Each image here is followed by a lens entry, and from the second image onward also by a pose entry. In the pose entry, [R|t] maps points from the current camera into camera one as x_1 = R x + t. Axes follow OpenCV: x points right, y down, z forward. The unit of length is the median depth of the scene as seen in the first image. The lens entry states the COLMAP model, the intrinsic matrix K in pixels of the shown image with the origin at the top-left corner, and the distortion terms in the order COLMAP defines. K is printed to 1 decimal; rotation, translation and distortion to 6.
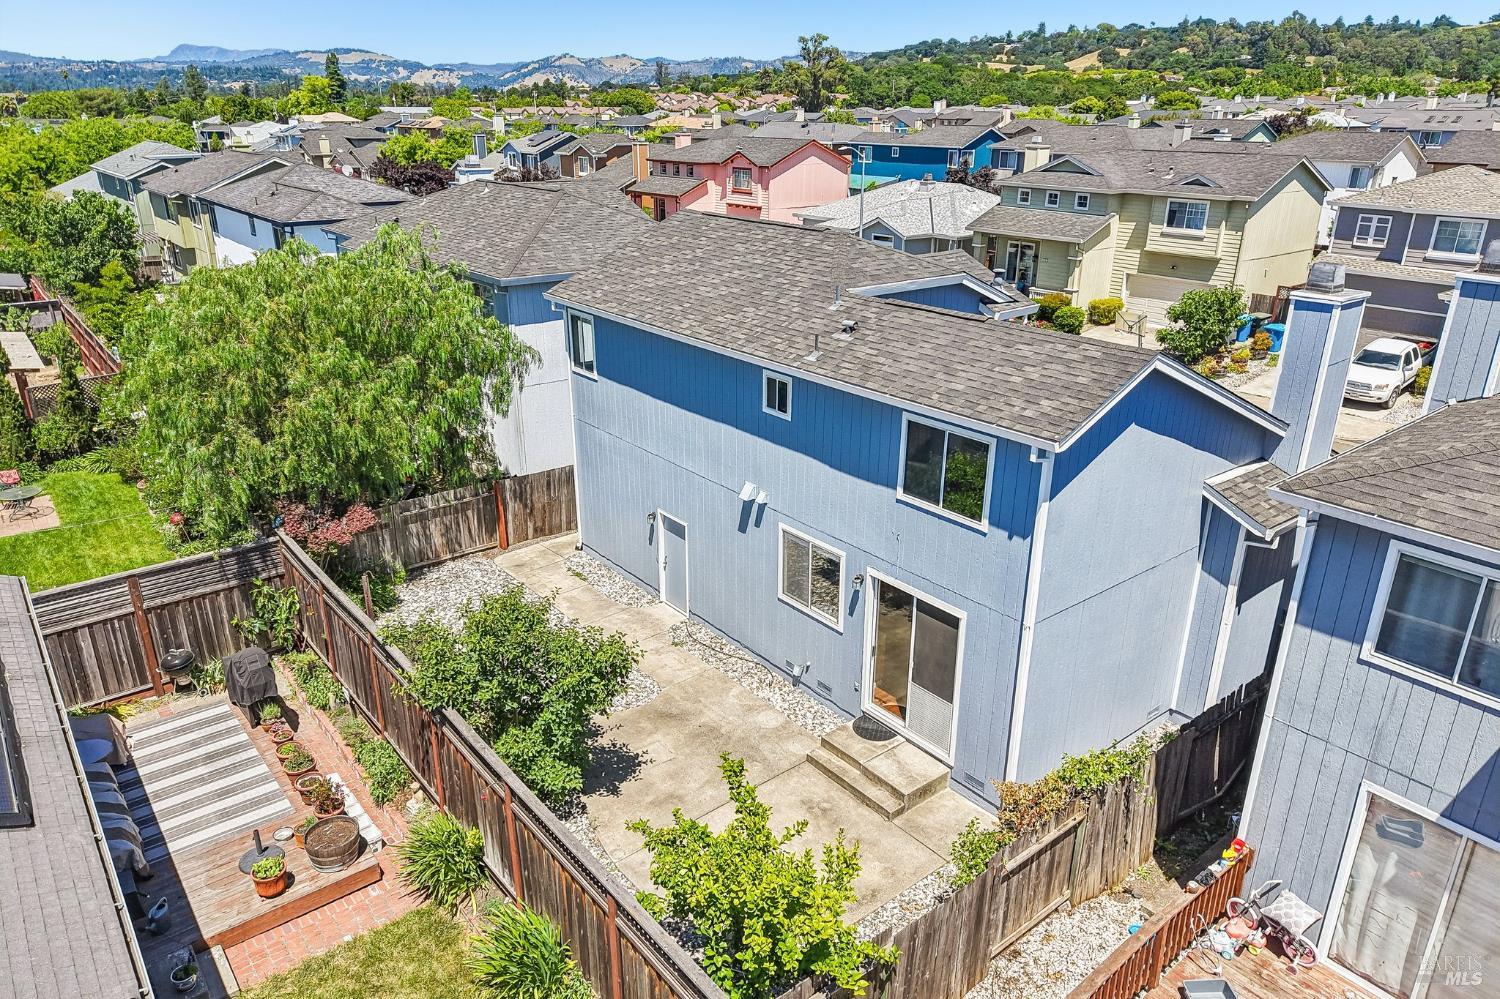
lens RADIAL K [[1008.5, 0, 750.0], [0, 1008.5, 499.5], [0, 0, 1]] dist [0.009414, 0.001410]
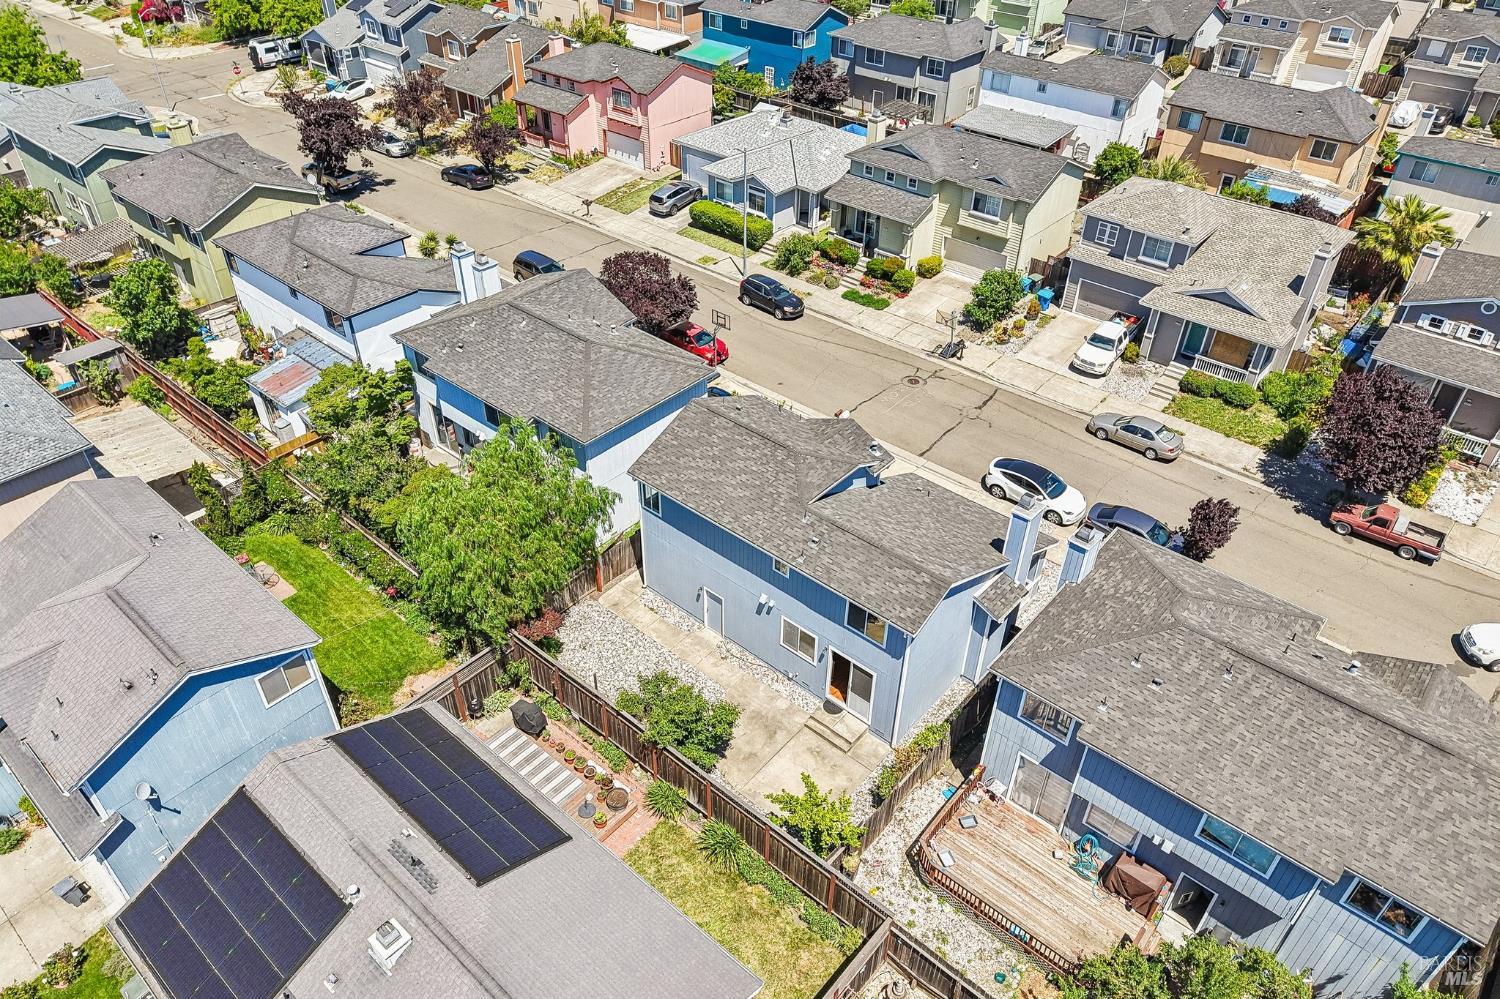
lens RADIAL K [[997.7, 0, 751.7], [0, 997.7, 505.1], [0, 0, 1]] dist [0.068972, -0.108958]
pose [[0.983644, -0.102876, 0.147855, -0.240739], [0.056996, 0.956442, 0.286305, -0.608462], [-0.170868, -0.273195, 0.946662, -0.674730]]
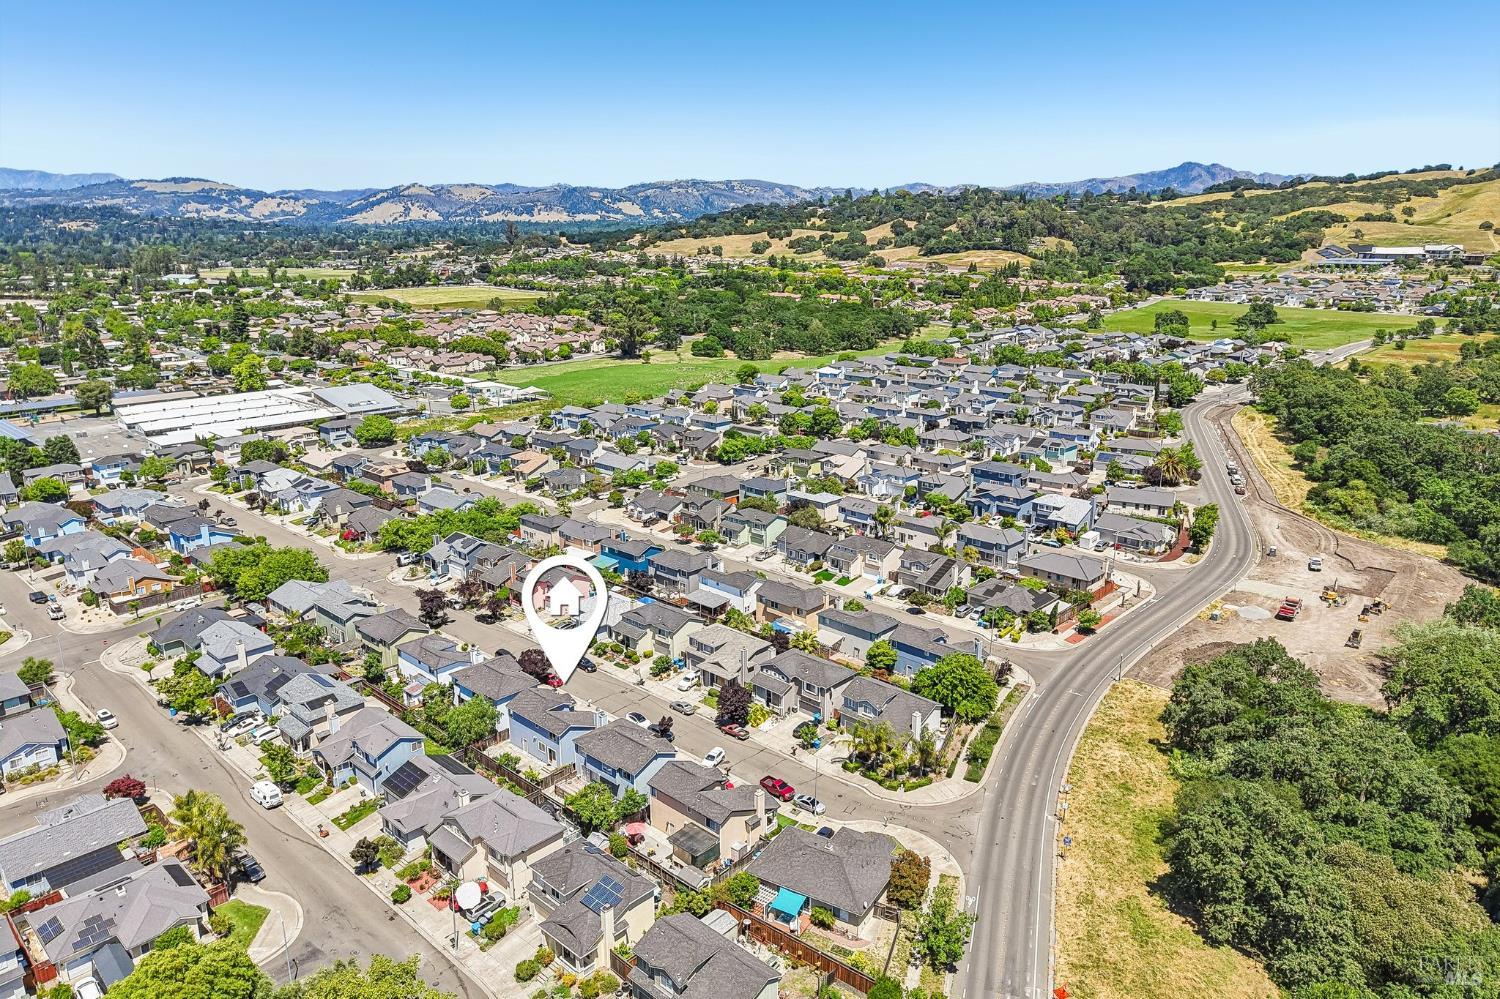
lens RADIAL K [[997.7, 0, 751.7], [0, 997.7, 505.1], [0, 0, 1]] dist [0.068972, -0.108958]
pose [[0.989655, -0.043184, 0.136811, 0.551048], [0.056616, 0.993783, -0.095865, -0.770808], [-0.131821, 0.102619, 0.985948, -5.761843]]
